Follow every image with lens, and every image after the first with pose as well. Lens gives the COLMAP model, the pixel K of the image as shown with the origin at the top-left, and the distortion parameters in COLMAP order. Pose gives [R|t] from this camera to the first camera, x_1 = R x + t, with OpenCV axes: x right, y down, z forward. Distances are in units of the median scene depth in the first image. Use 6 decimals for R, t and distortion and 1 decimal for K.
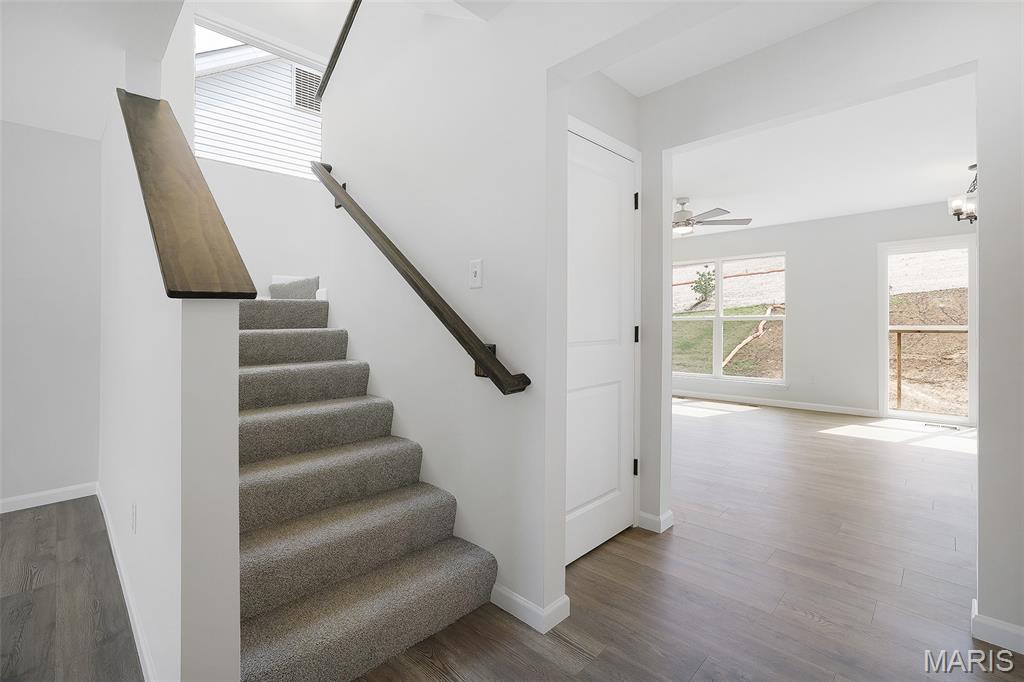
lens RADIAL K [[436.0, 0, 505.5], [0, 436.0, 335.7], [0, 0, 1]] dist [-0.019970, 0.000186]
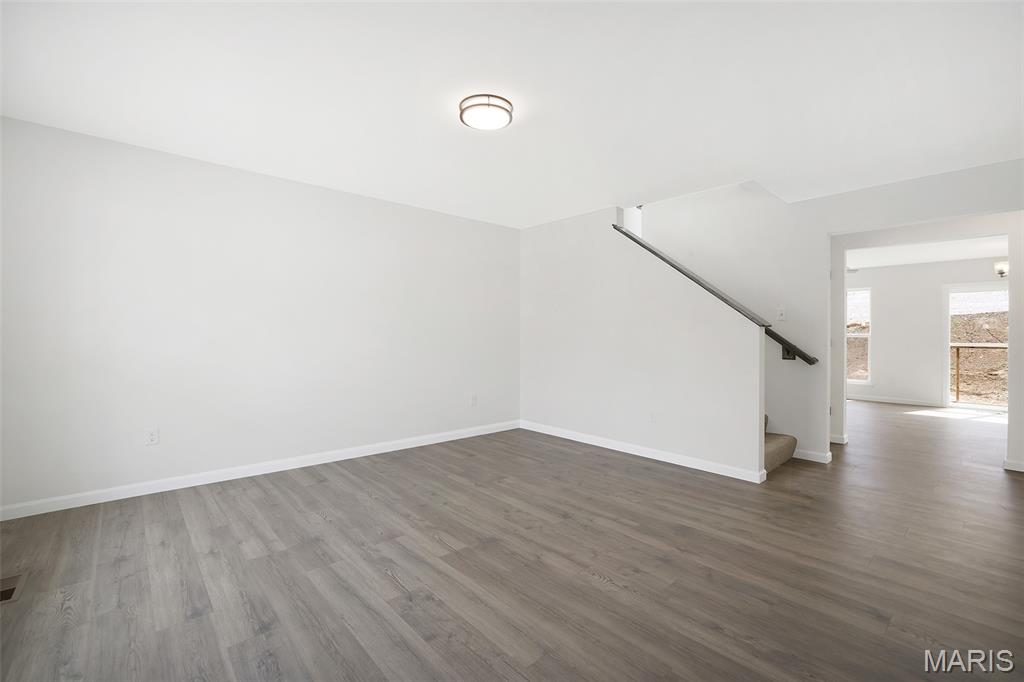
lens RADIAL K [[452.1, 0, 499.3], [0, 452.1, 338.4], [0, 0, 1]] dist [-0.020549, 0.000706]
pose [[0.998982, 0.022411, -0.039146, -0.529483], [-0.023099, 0.999585, -0.017225, 0.020971], [0.038744, 0.018112, 0.999085, -0.510318]]
